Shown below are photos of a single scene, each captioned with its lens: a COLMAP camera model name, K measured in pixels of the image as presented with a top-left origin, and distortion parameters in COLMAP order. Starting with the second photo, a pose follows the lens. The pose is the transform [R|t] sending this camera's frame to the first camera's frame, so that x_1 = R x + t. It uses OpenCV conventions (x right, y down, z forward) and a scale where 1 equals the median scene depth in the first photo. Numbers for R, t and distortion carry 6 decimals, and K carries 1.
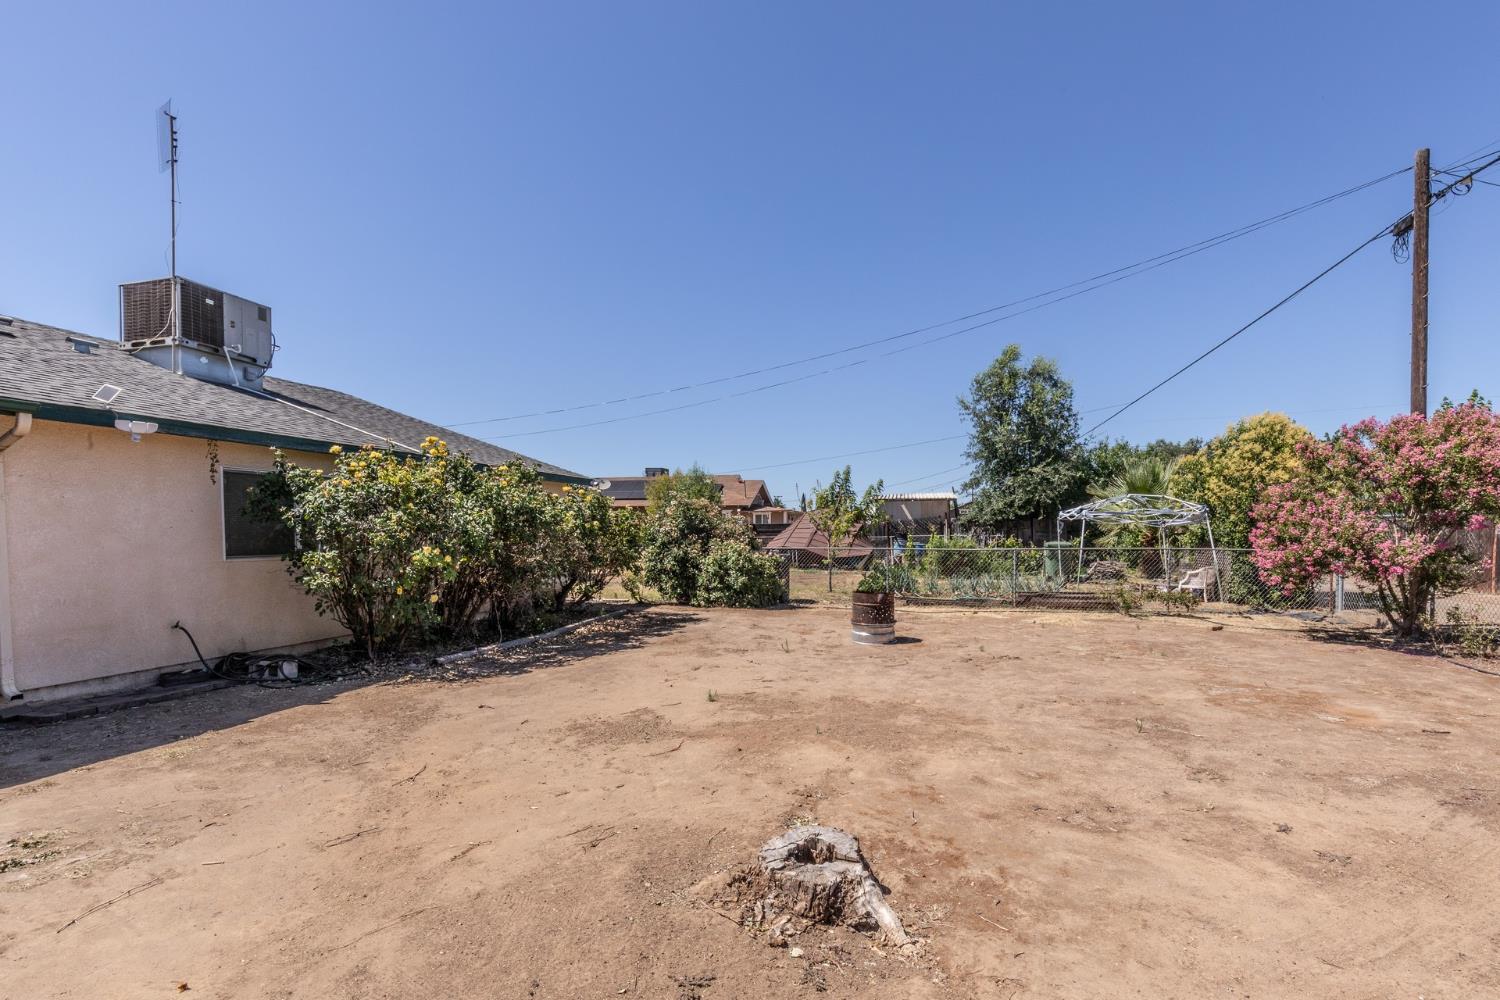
lens RADIAL K [[694.7, 0, 767.9], [0, 694.7, 534.8], [0, 0, 1]] dist [0.006653, -0.000220]
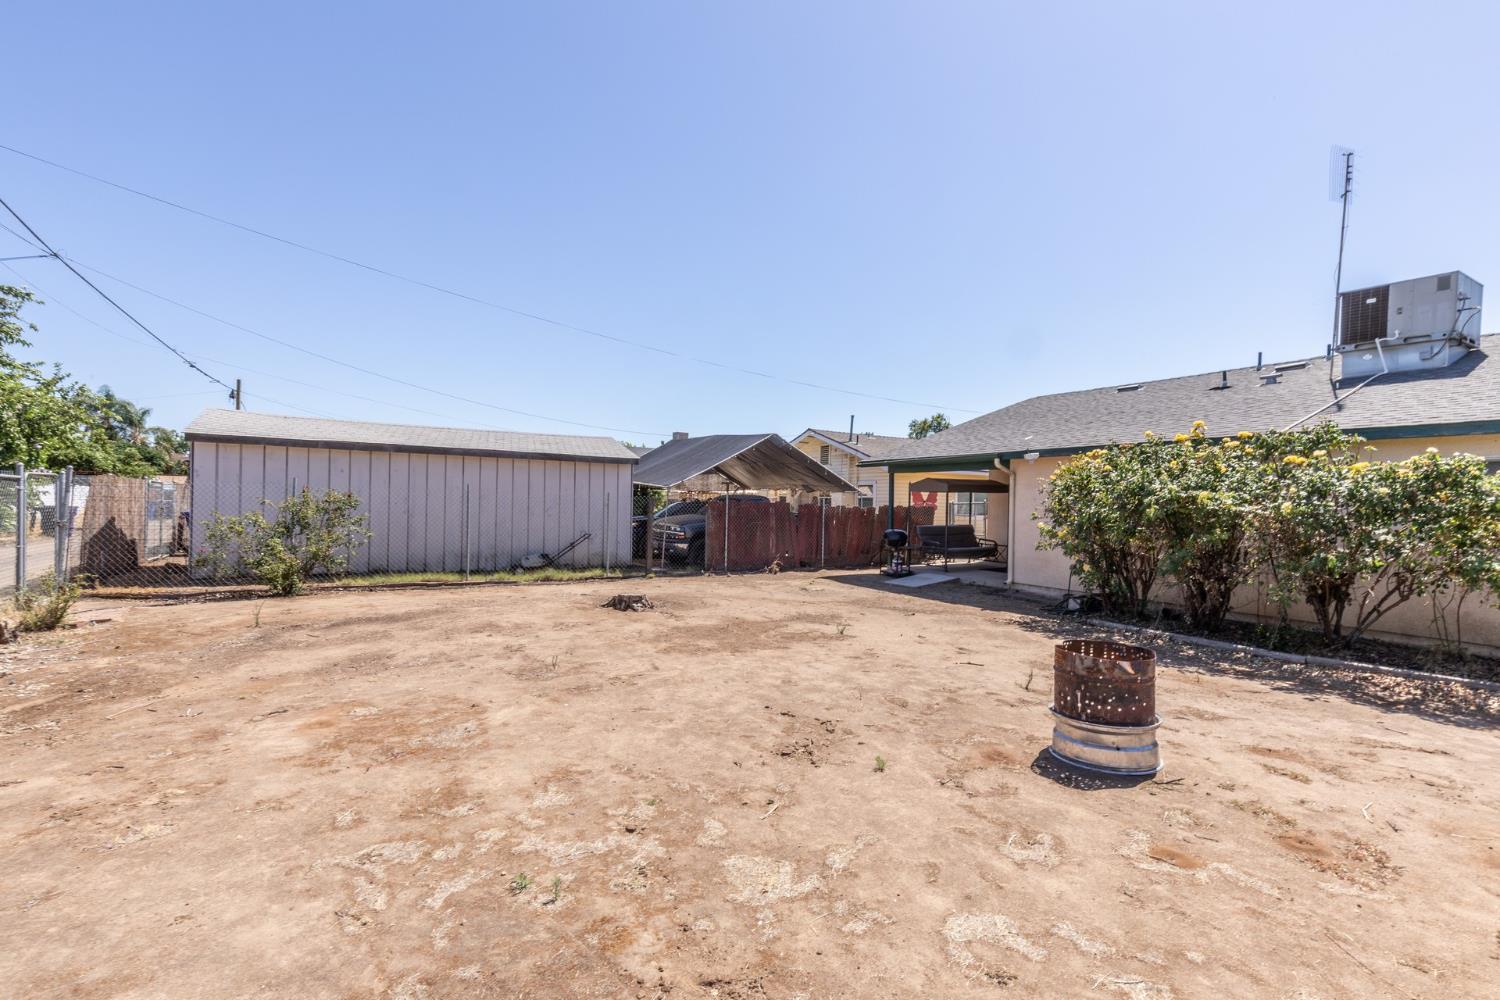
lens RADIAL K [[668.9, 0, 750.0], [0, 668.9, 500.0], [0, 0, 1]] dist [0.000657, -0.000028]
pose [[-0.687906, -0.016845, -0.725604, 0.844940], [-0.026520, 0.999646, 0.001936, -0.014944], [0.725315, 0.020575, -0.688110, 1.501070]]
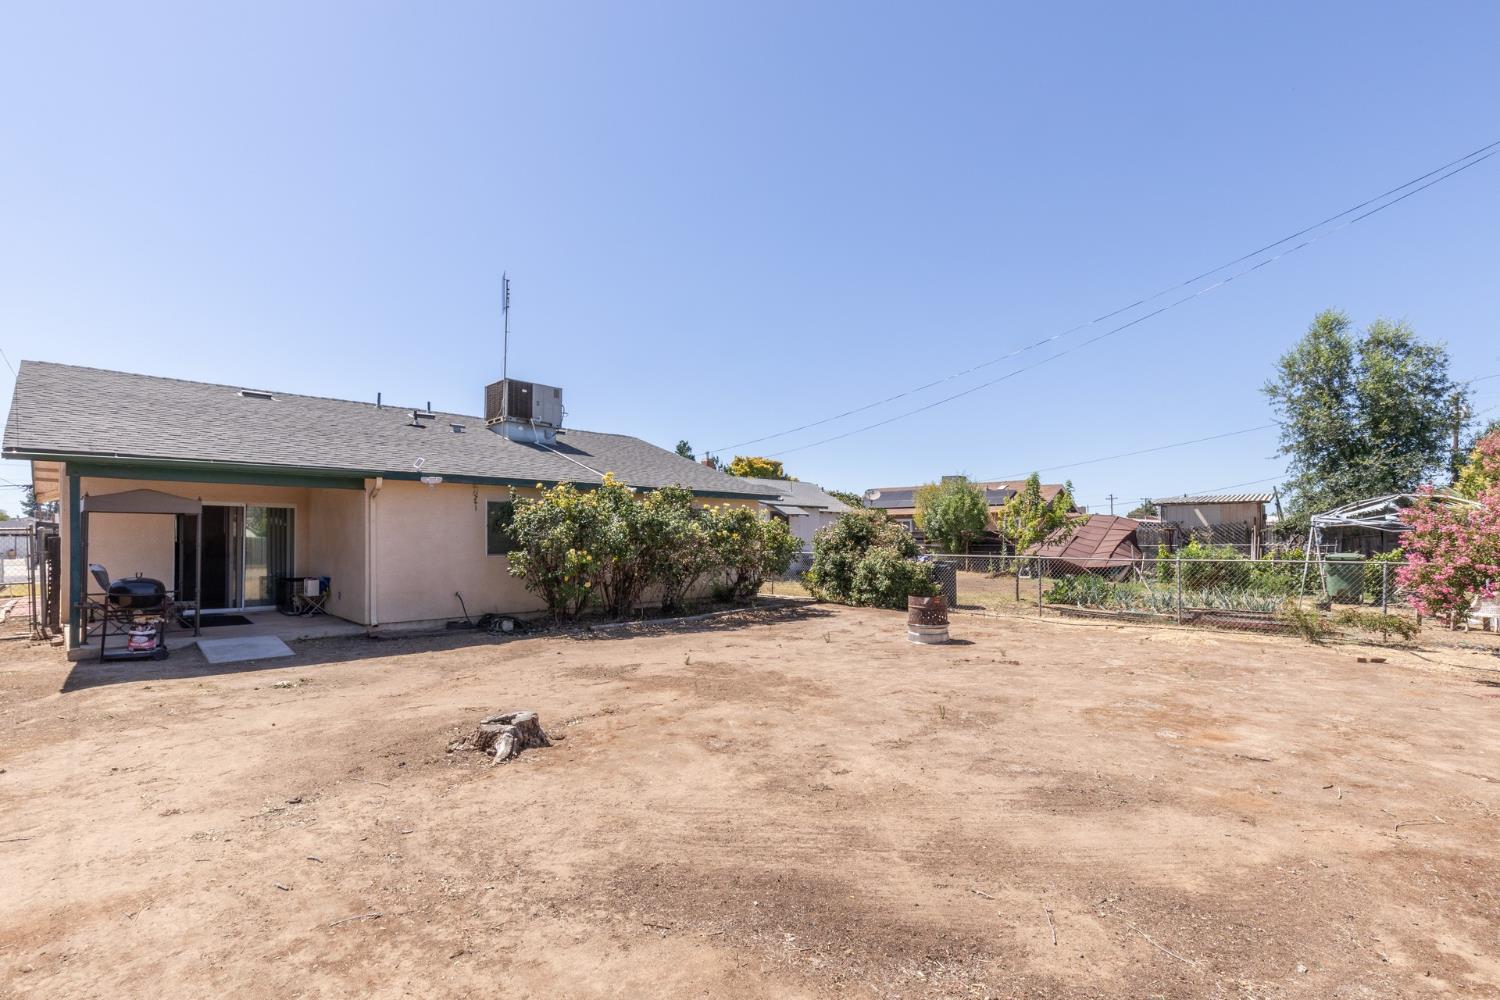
lens RADIAL K [[689.5, 0, 762.0], [0, 689.5, 505.8], [0, 0, 1]] dist [0.004386, 0.000052]
pose [[0.871167, -0.020123, -0.490574, 0.609919], [-0.005120, 0.998733, -0.050060, -0.004042], [0.490959, 0.046122, 0.869961, -0.102158]]
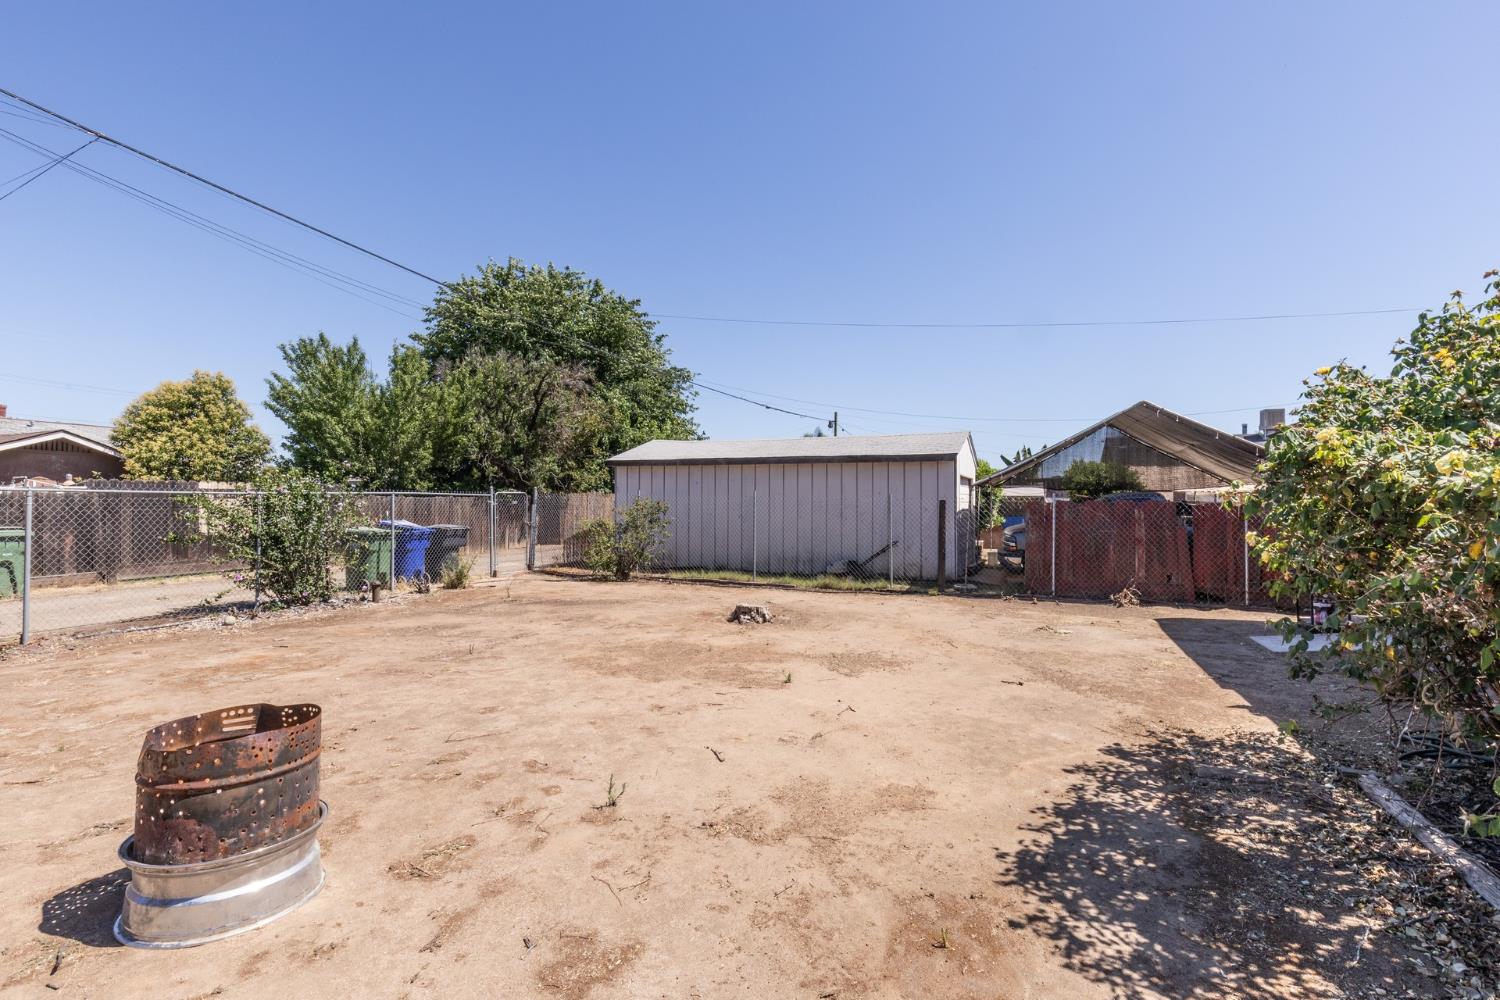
lens RADIAL K [[689.5, 0, 762.0], [0, 689.5, 505.8], [0, 0, 1]] dist [0.004386, 0.000052]
pose [[-0.994652, -0.001051, 0.103278, -0.122146], [0.000212, 0.999925, 0.012218, -0.015122], [-0.103283, 0.012174, -0.994577, 1.665841]]
